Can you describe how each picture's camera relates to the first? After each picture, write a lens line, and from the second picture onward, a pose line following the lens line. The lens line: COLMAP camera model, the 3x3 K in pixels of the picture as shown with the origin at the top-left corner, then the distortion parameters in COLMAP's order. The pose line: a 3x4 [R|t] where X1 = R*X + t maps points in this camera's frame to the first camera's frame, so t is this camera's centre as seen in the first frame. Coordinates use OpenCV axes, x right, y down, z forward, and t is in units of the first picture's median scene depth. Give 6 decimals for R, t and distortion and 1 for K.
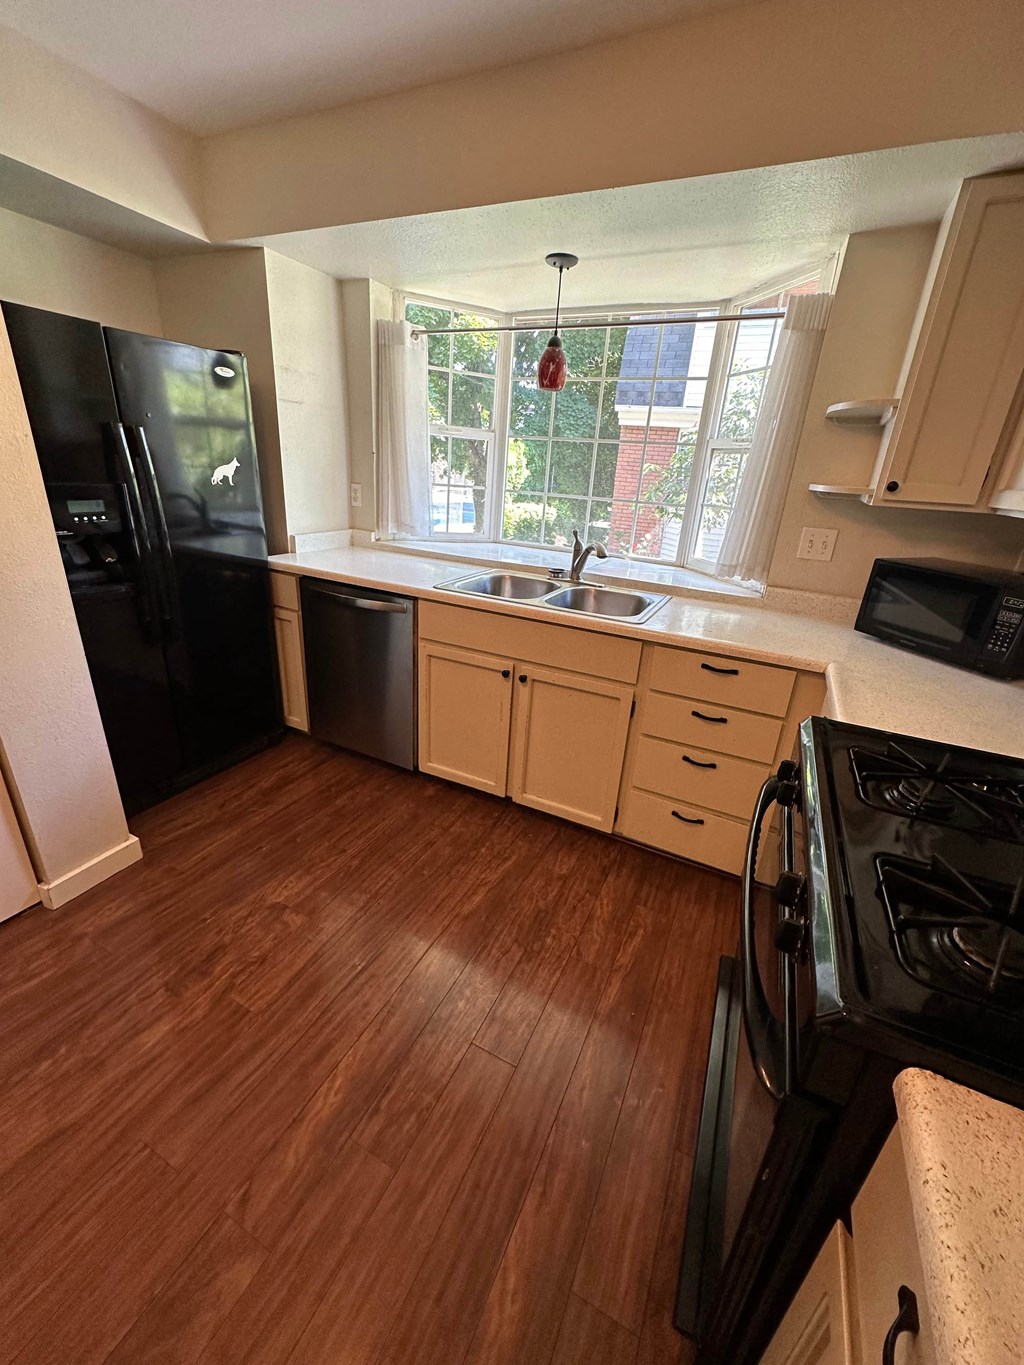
lens RADIAL K [[534.6, 0, 520.5], [0, 534.6, 682.6], [0, 0, 1]] dist [0.000764, -0.000703]
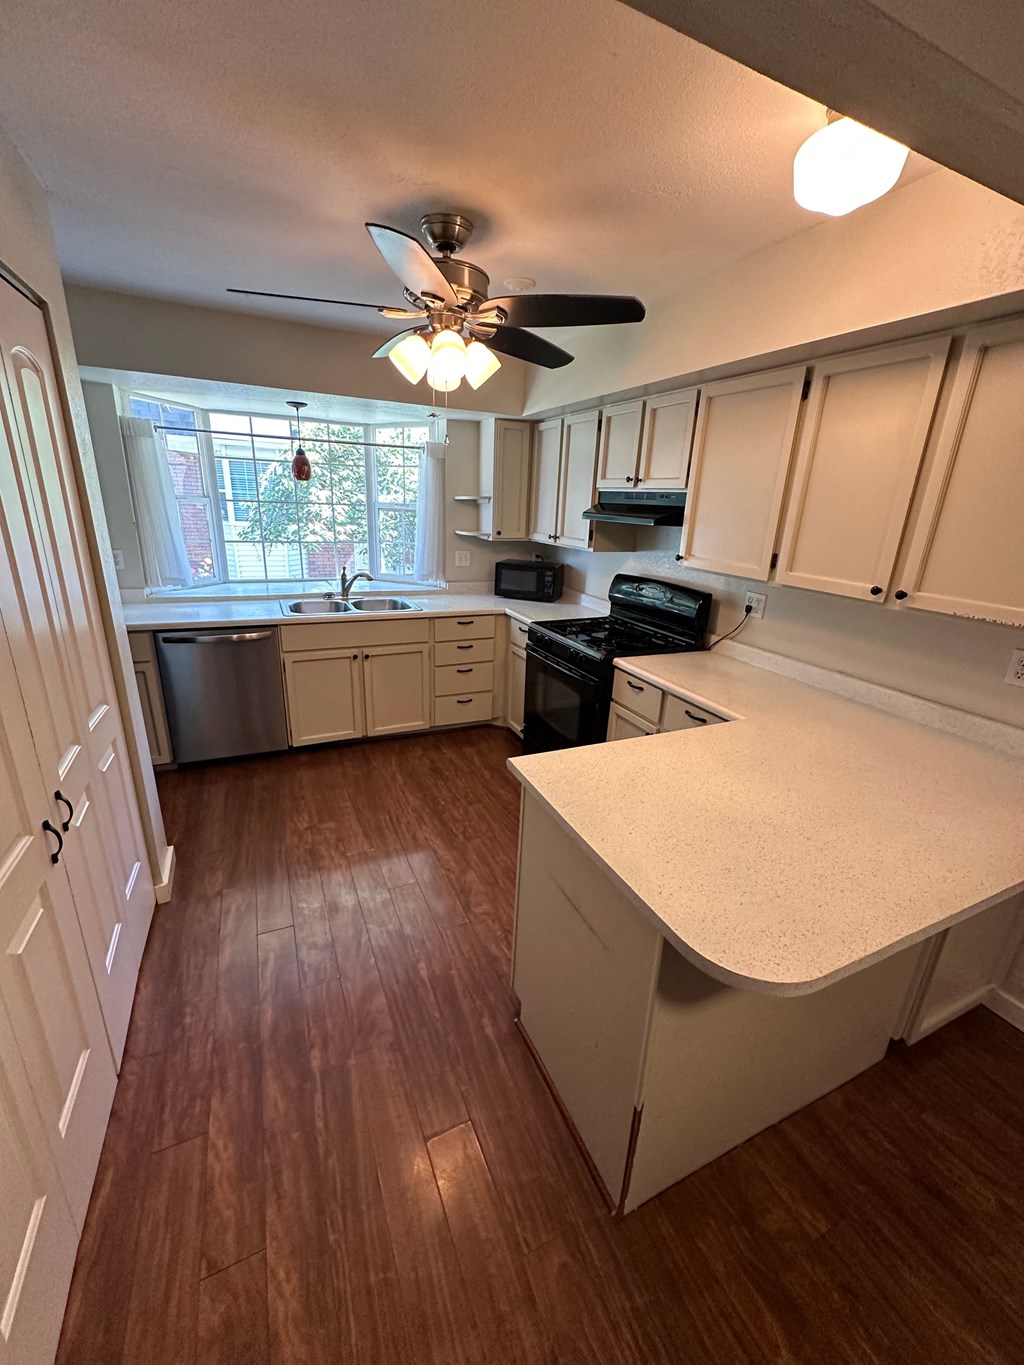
lens RADIAL K [[534.6, 0, 502.6], [0, 534.6, 684.9], [0, 0, 1]] dist [0.000764, -0.000703]
pose [[0.646243, -0.281971, 0.709127, -0.940729], [0.287398, 0.950745, 0.116134, 0.004781], [-0.706946, 0.128751, 0.695450, -0.466309]]
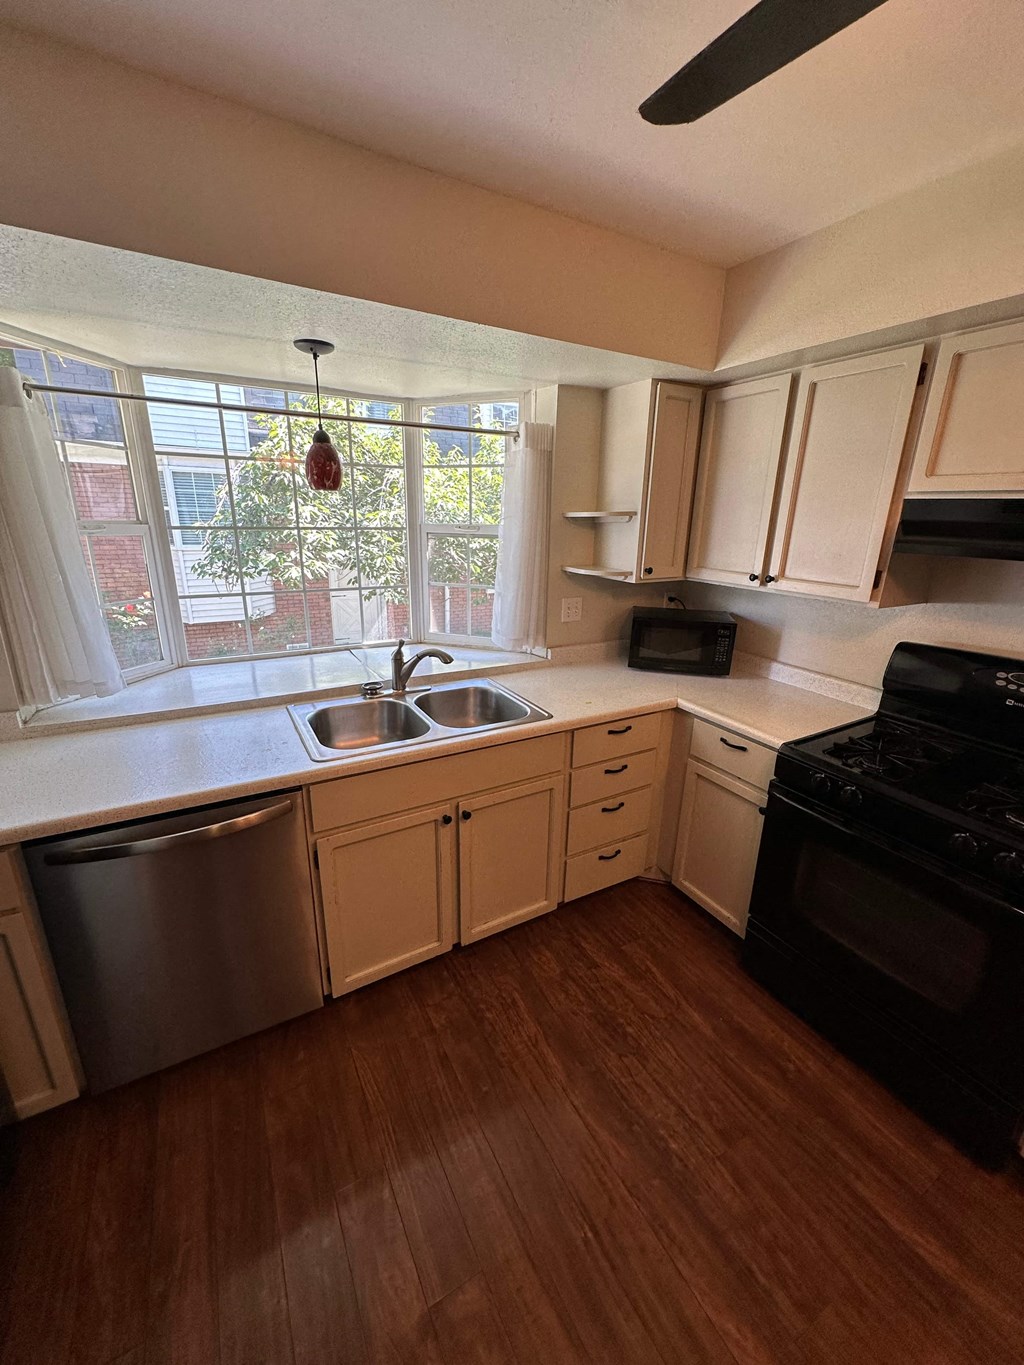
lens RADIAL K [[534.6, 0, 505.9], [0, 534.6, 685.1], [0, 0, 1]] dist [0.000764, -0.000703]
pose [[0.575792, -0.297076, 0.761715, -0.578016], [0.321512, 0.938866, 0.123131, -0.302928], [-0.751727, 0.174002, 0.636105, 0.338169]]
